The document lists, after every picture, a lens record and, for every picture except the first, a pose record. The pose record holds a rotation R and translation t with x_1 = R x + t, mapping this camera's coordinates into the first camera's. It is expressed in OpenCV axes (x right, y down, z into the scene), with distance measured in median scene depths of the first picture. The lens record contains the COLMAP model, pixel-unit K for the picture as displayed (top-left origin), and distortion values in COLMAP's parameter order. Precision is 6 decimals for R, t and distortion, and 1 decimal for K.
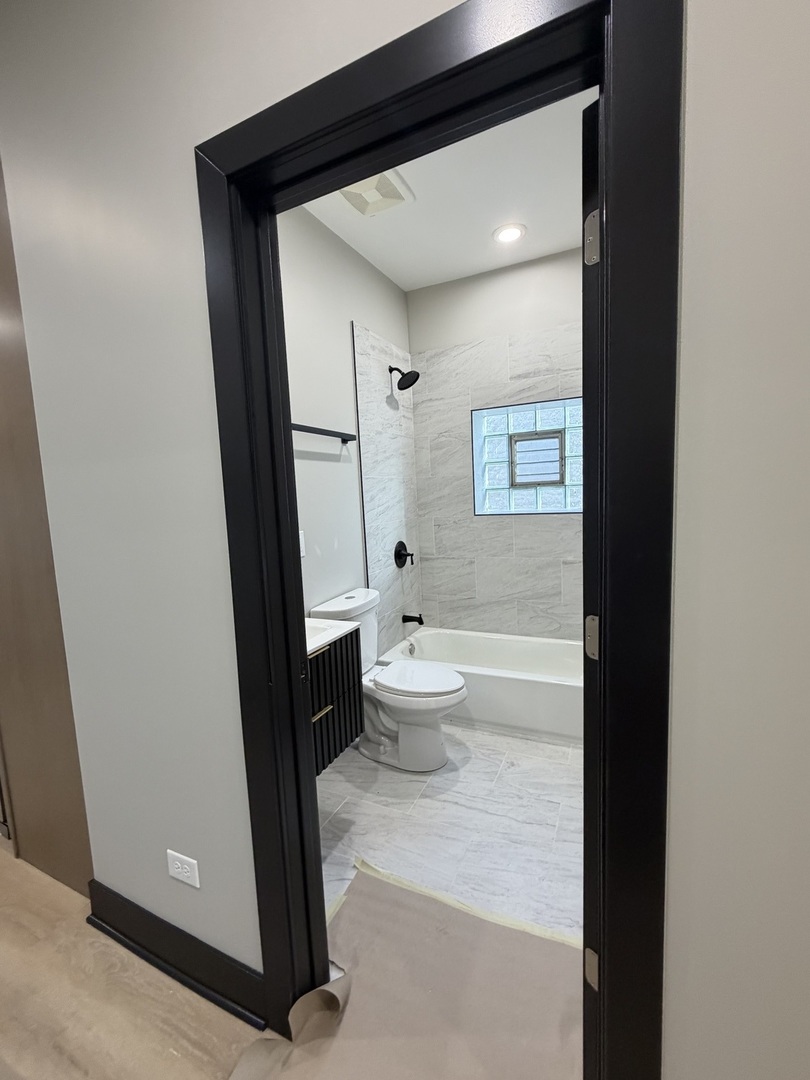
lens RADIAL K [[436.4, 0, 409.6], [0, 436.4, 539.8], [0, 0, 1]] dist [-0.000523, -0.000836]
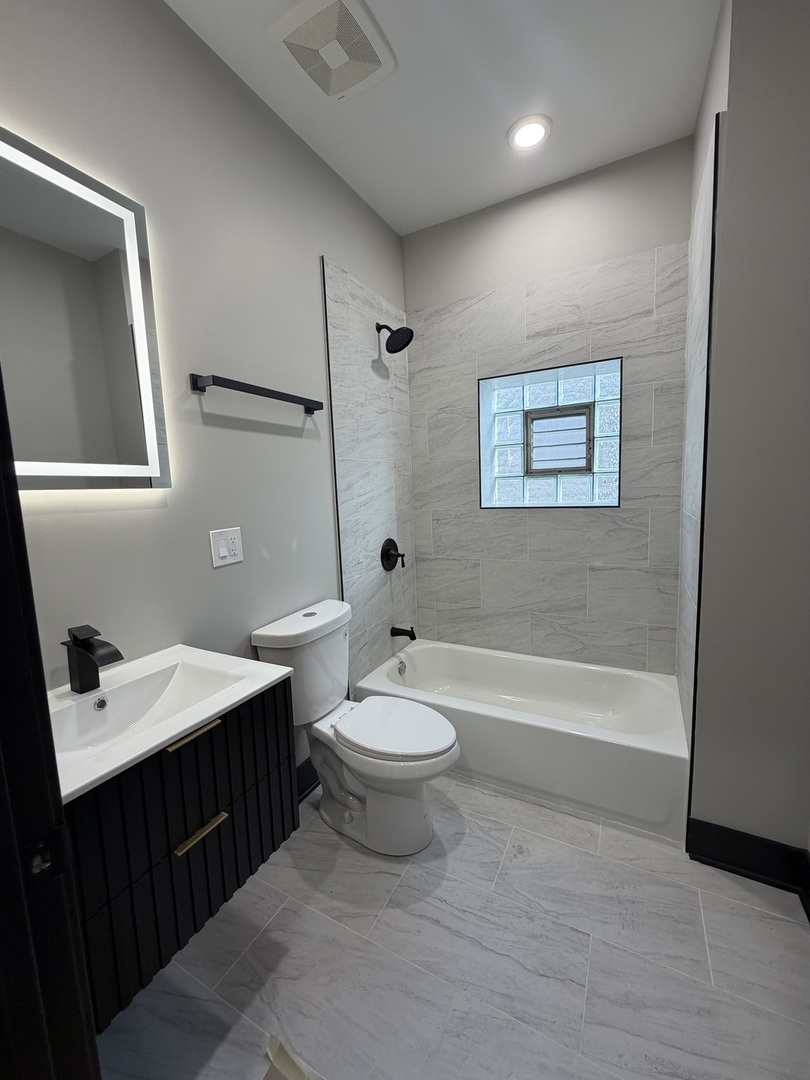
lens RADIAL K [[436.4, 0, 402.4], [0, 436.4, 538.4], [0, 0, 1]] dist [-0.000523, -0.000836]
pose [[0.998871, 0.014616, -0.045193, 0.048285], [-0.013916, 0.999779, 0.015760, -0.012407], [0.045413, -0.015114, 0.998854, 0.203977]]
